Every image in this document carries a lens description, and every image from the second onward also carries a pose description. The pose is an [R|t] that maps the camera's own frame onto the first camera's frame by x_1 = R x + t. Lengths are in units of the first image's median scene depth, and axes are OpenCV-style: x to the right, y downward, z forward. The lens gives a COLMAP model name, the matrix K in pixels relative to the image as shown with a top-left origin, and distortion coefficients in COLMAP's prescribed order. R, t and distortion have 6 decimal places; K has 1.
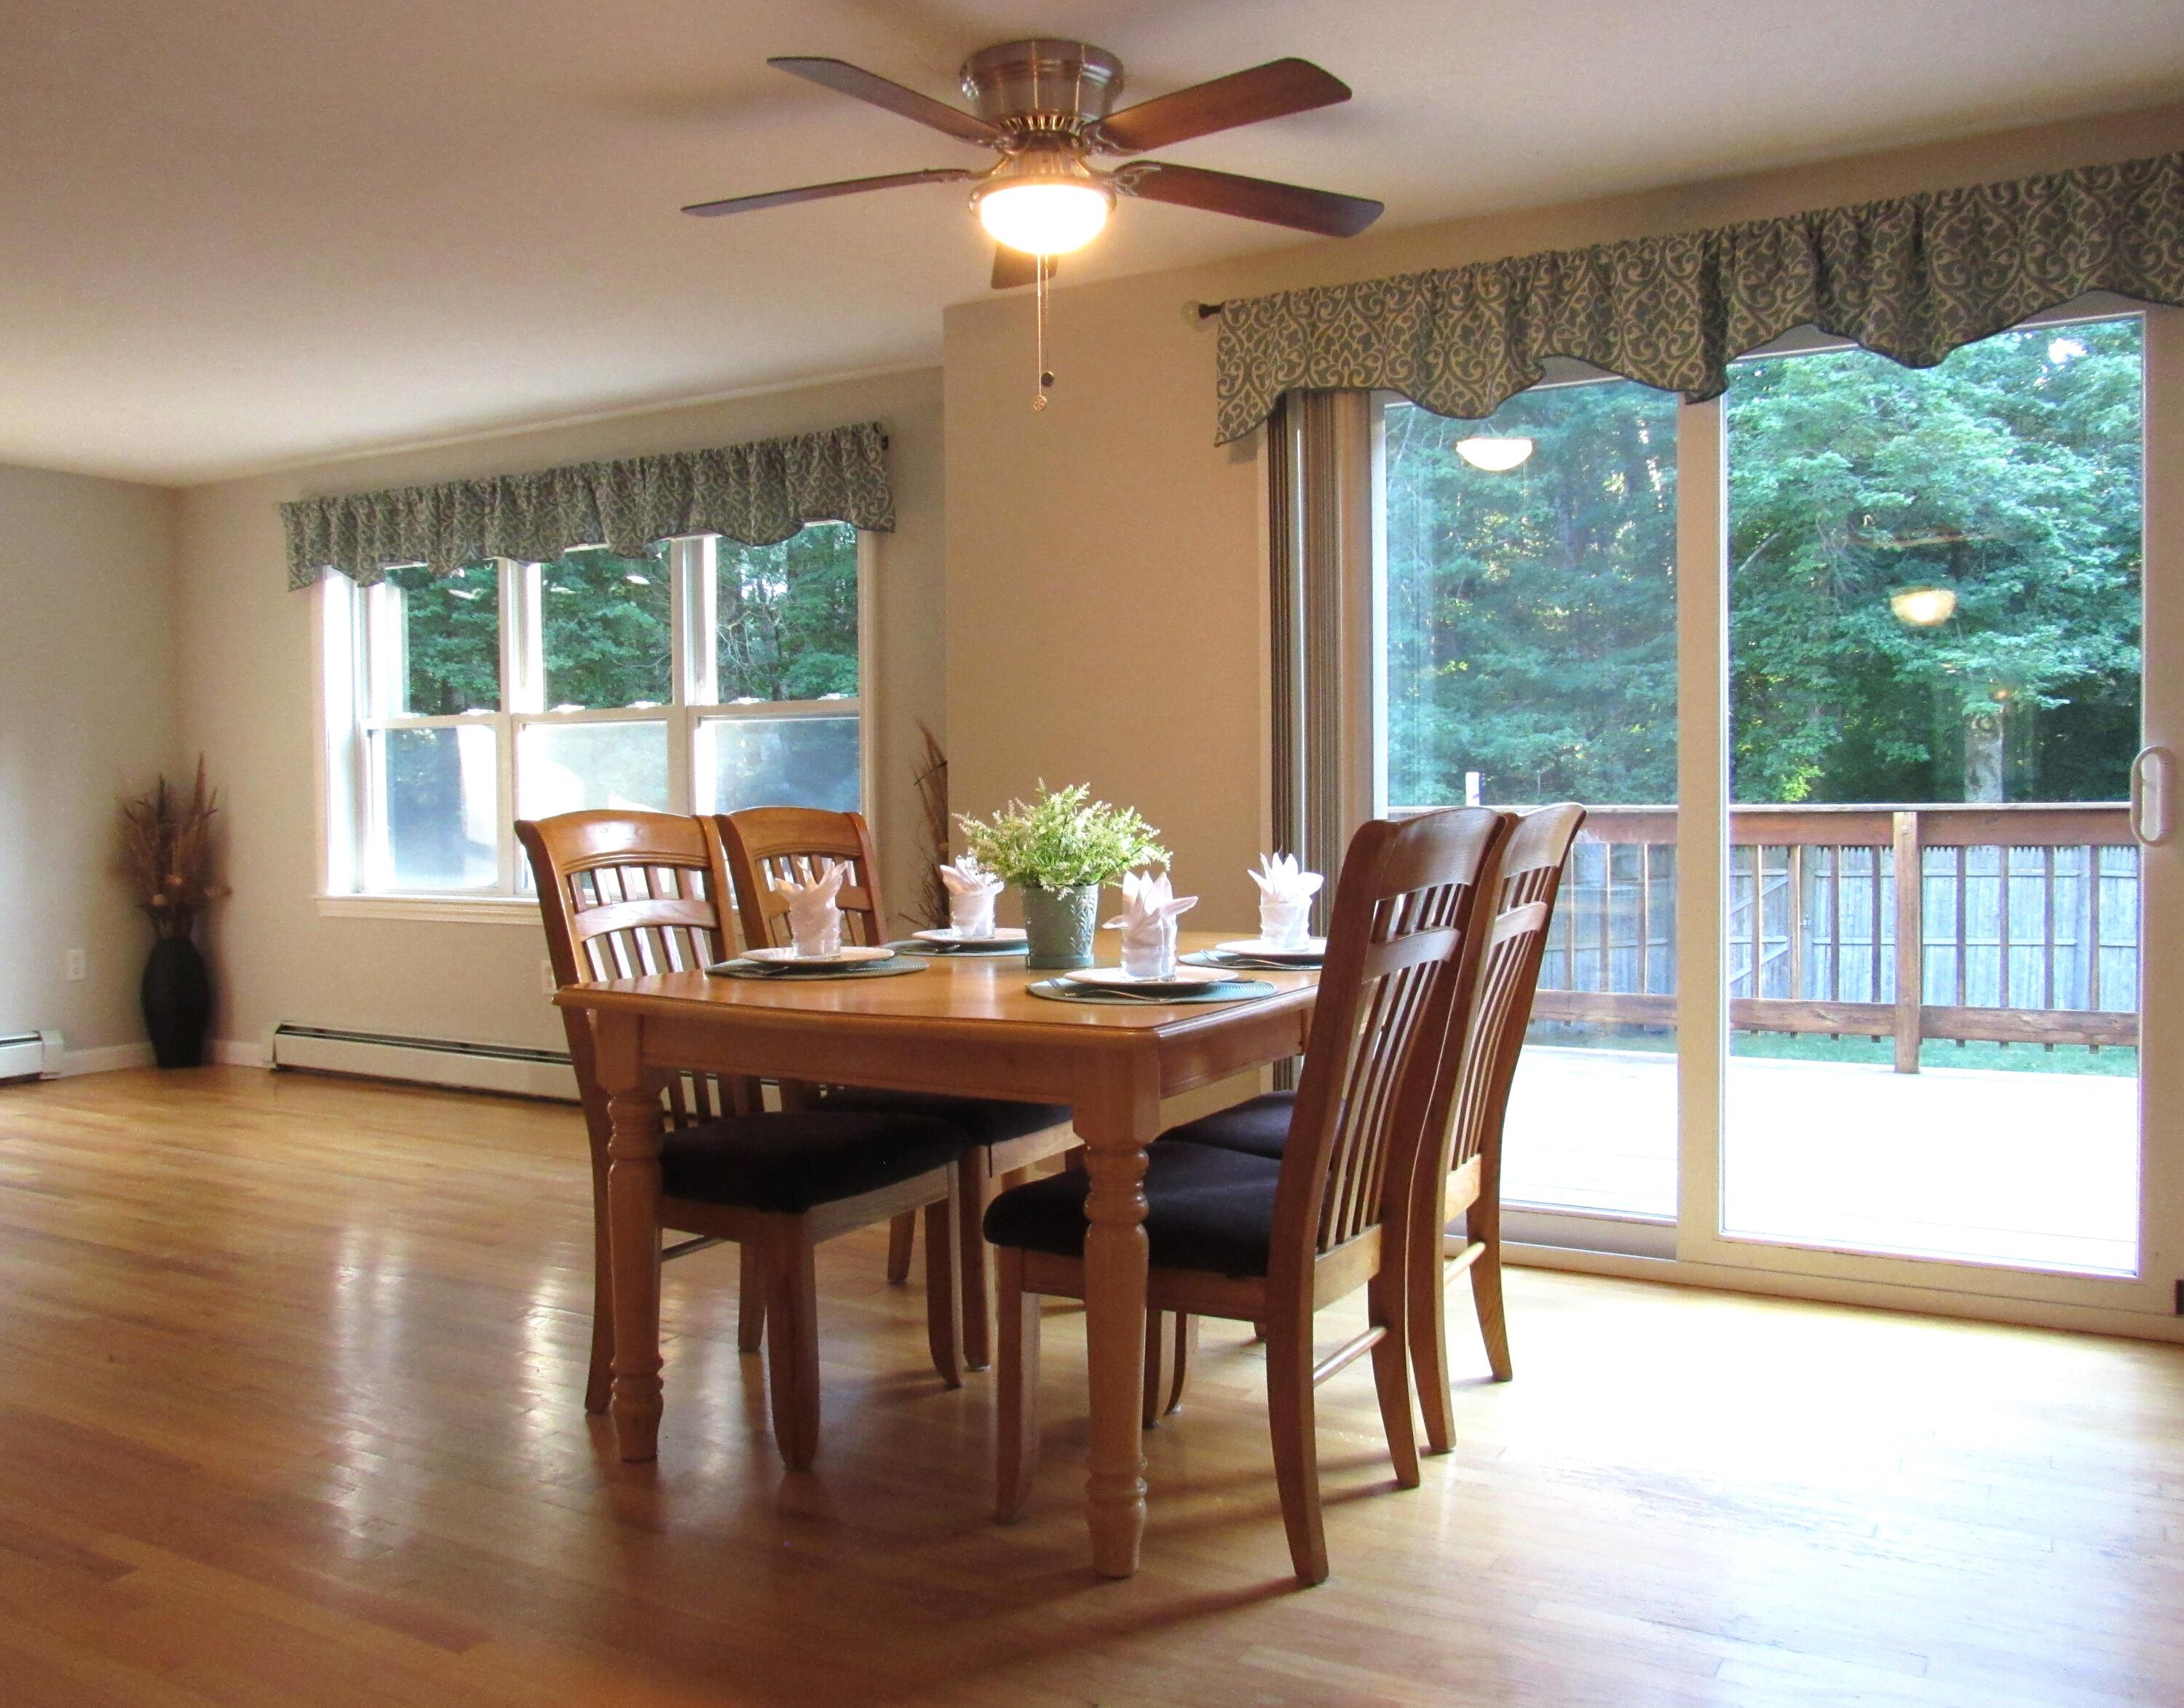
lens RADIAL K [[1817.4, 0, 1092.0], [0, 1817.4, 854.0], [0, 0, 1]] dist [-0.008295, -0.111227]
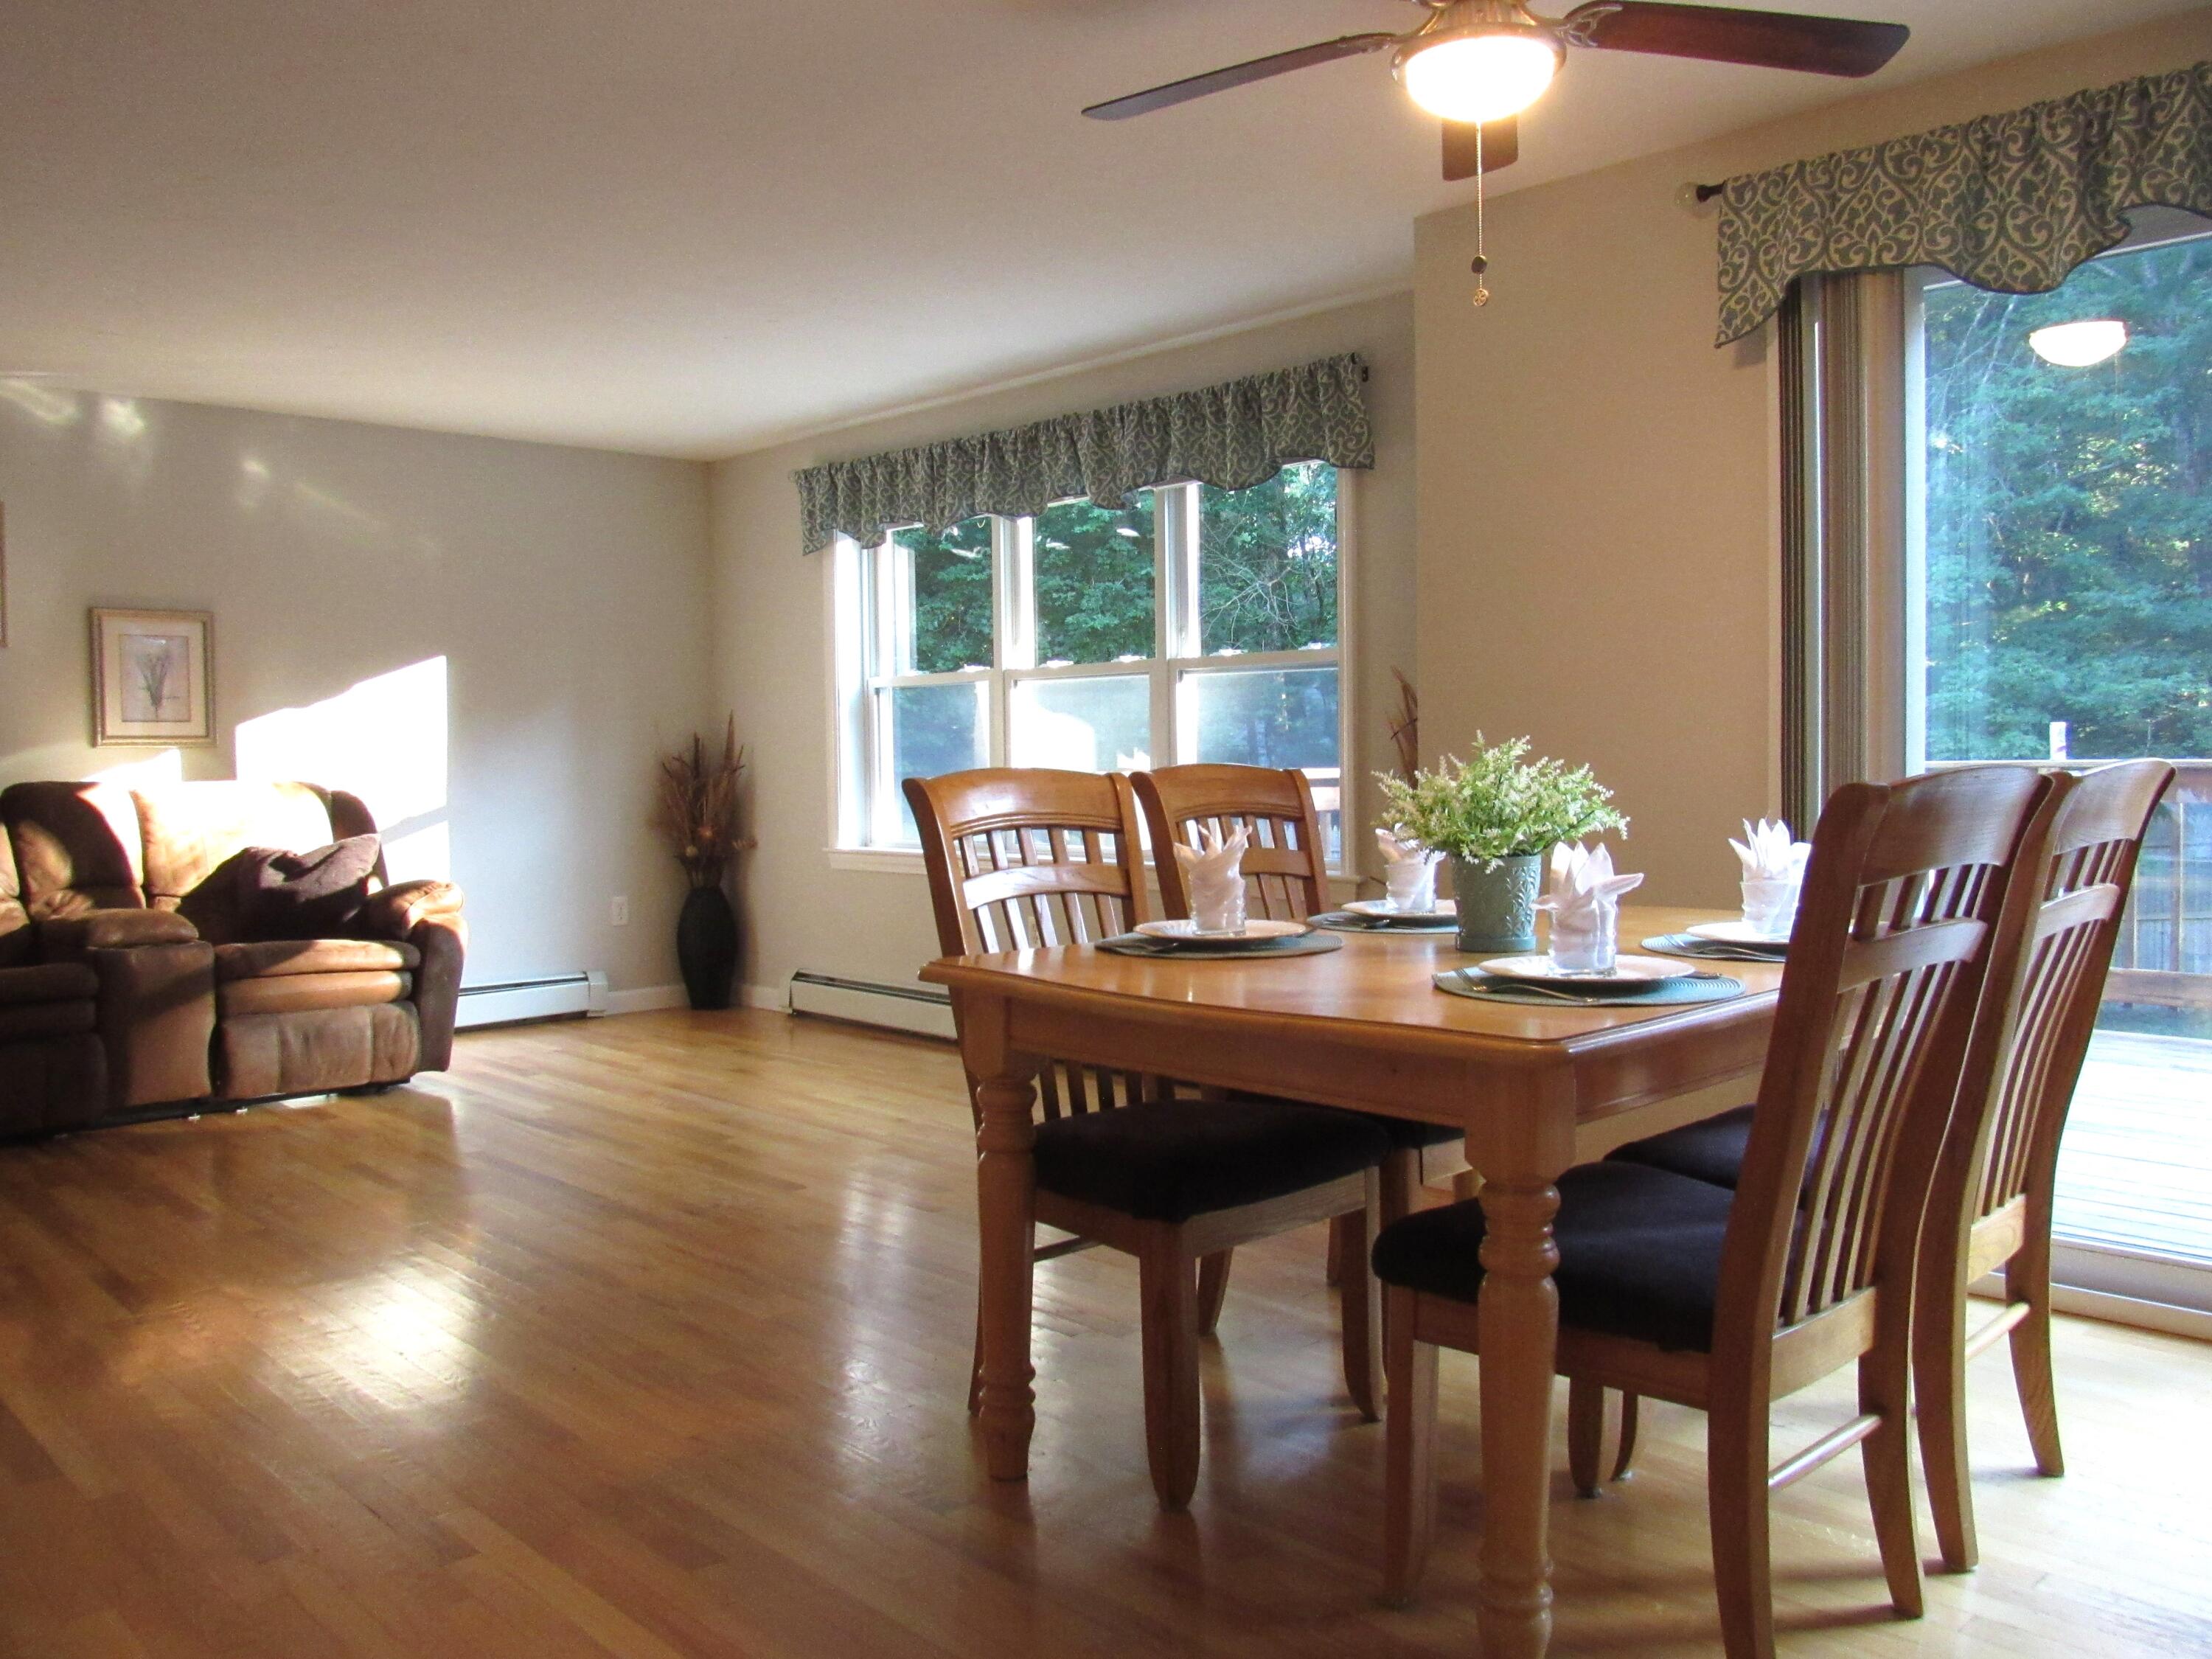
lens RADIAL K [[1820.1, 0, 1106.0], [0, 1820.1, 829.5], [0, 0, 1]] dist [-0.045082, 0.015862]
pose [[0.959673, 0.008268, -0.280998, 0.034694], [-0.005011, 0.999912, 0.012307, -0.003314], [0.281075, -0.010403, 0.959629, 0.092452]]
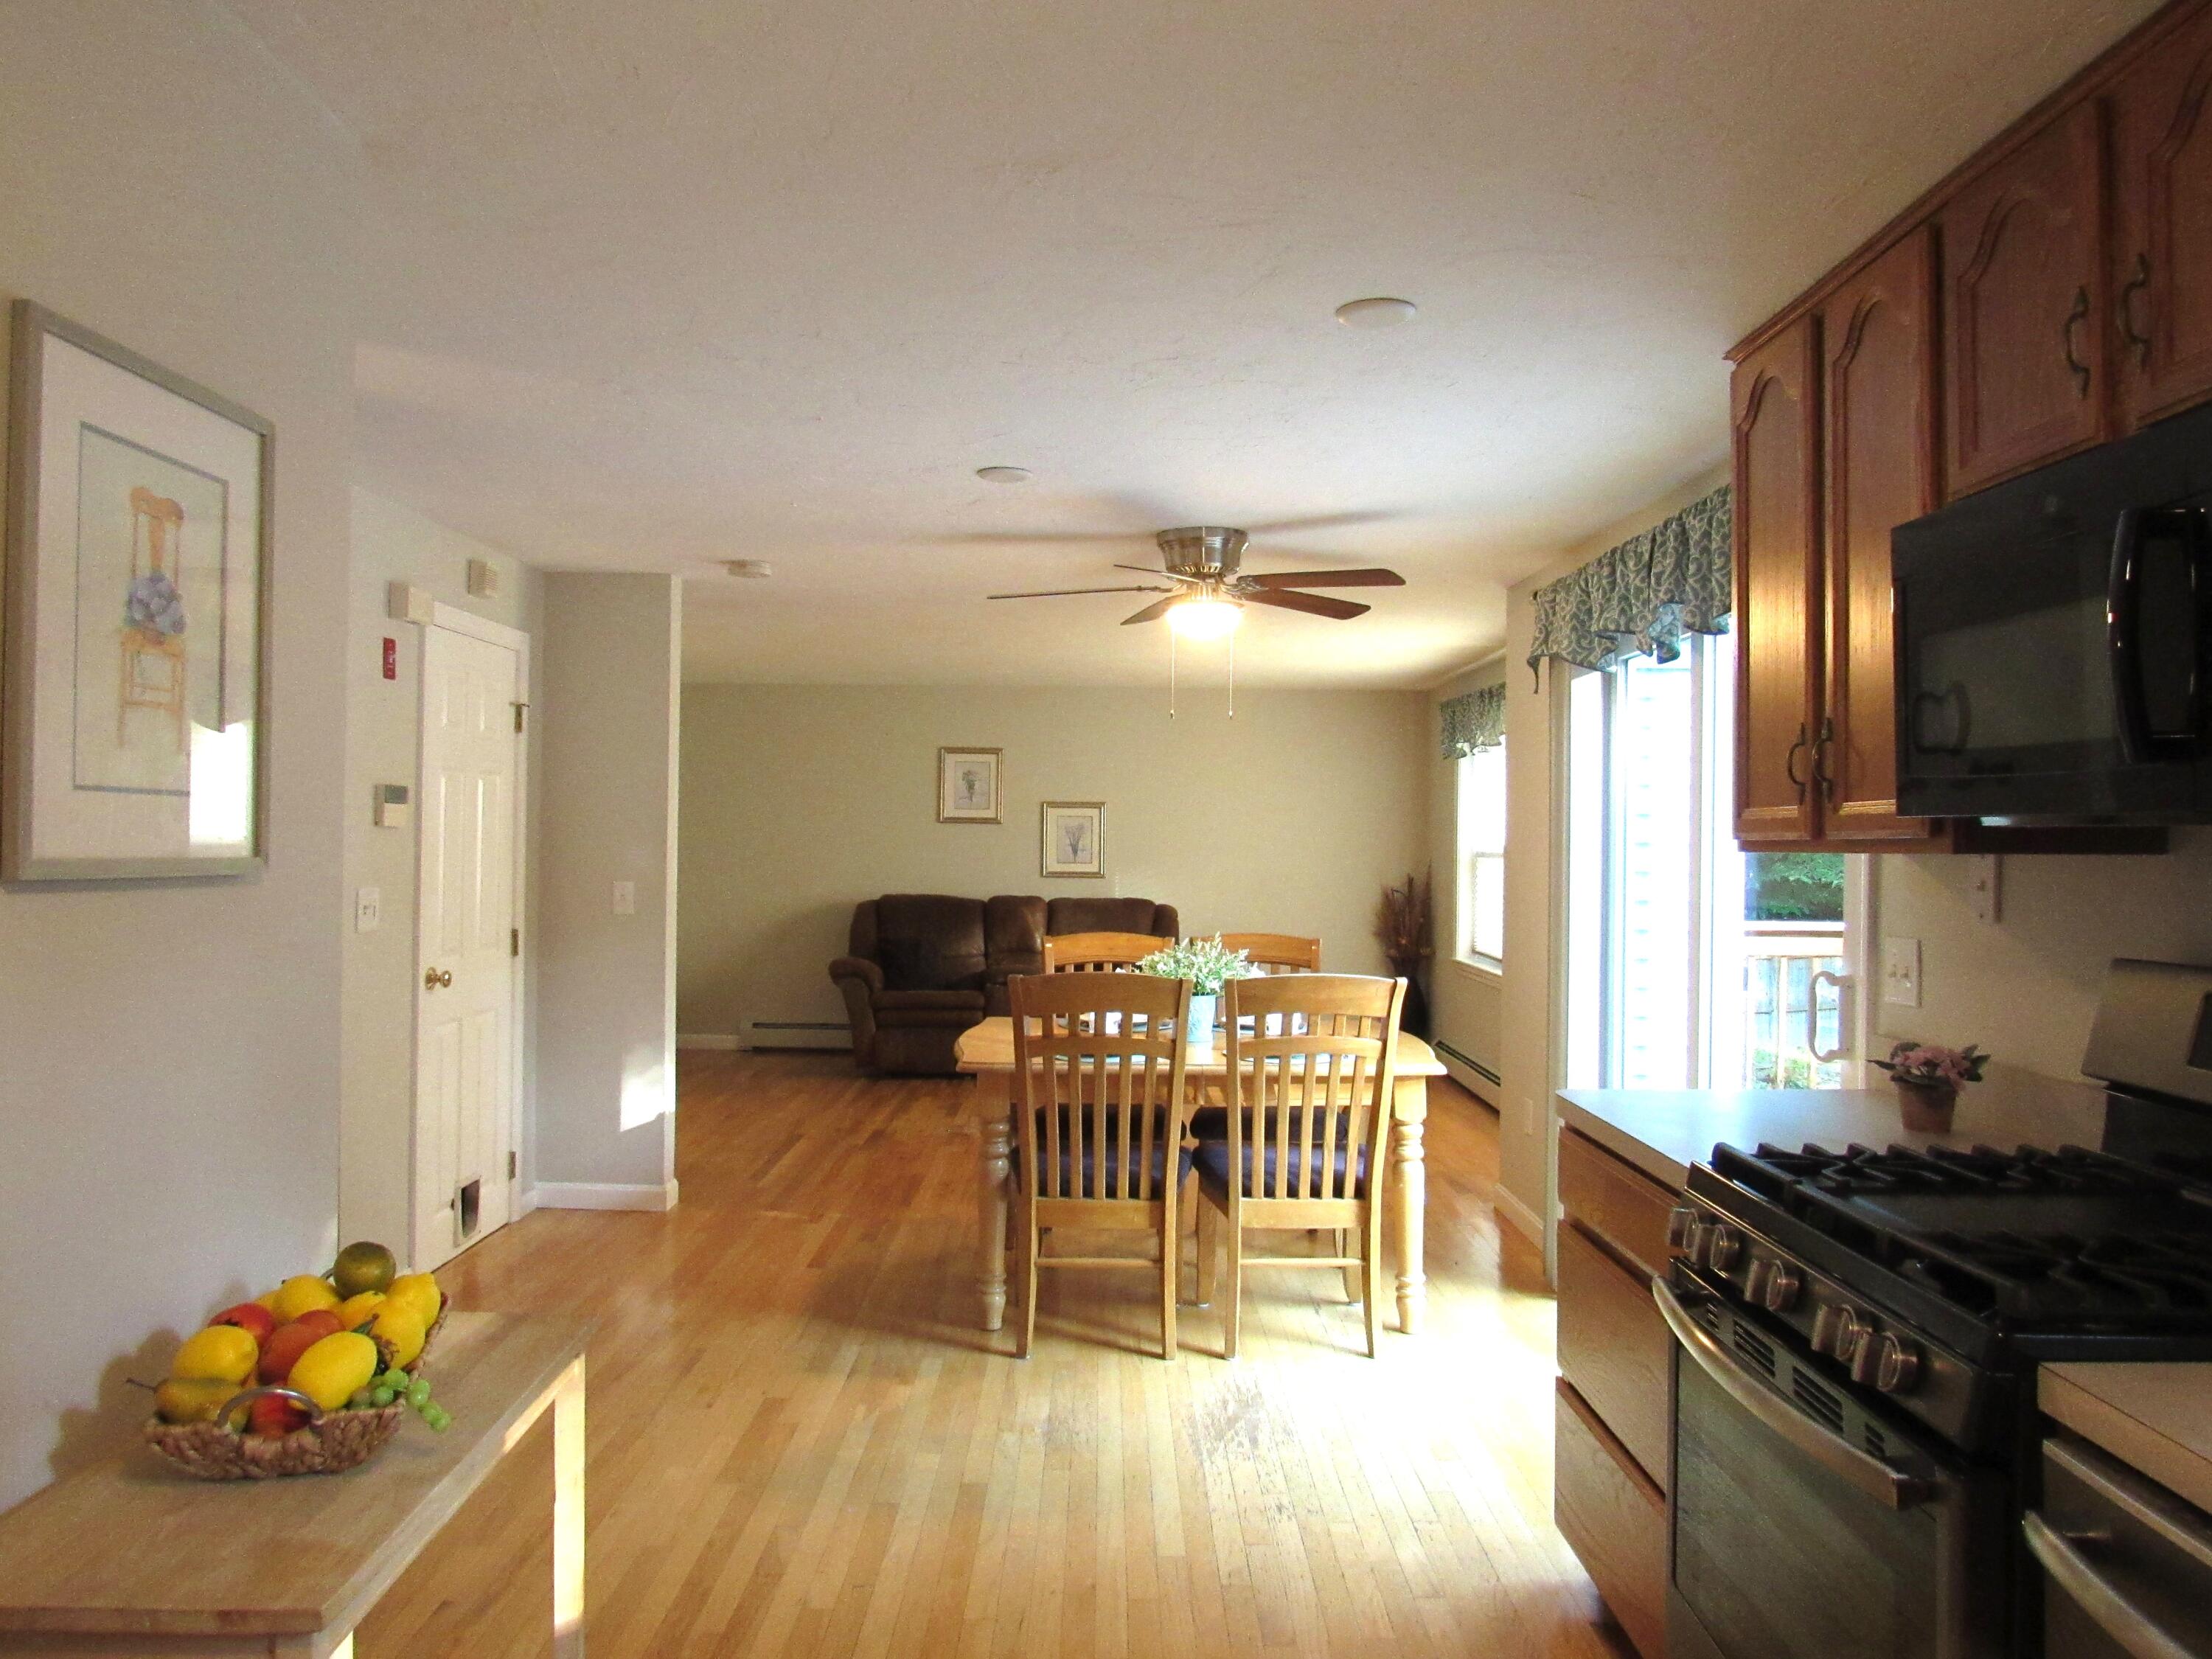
lens RADIAL K [[1603.0, 0, 1108.3], [0, 1603.0, 837.4], [0, 0, 1]] dist [-0.027992, 0.004913]
pose [[0.509766, 0.015626, -0.860171, 1.234235], [-0.043996, 0.999000, -0.007925, -0.117301], [0.859188, 0.041884, 0.509943, 0.124612]]
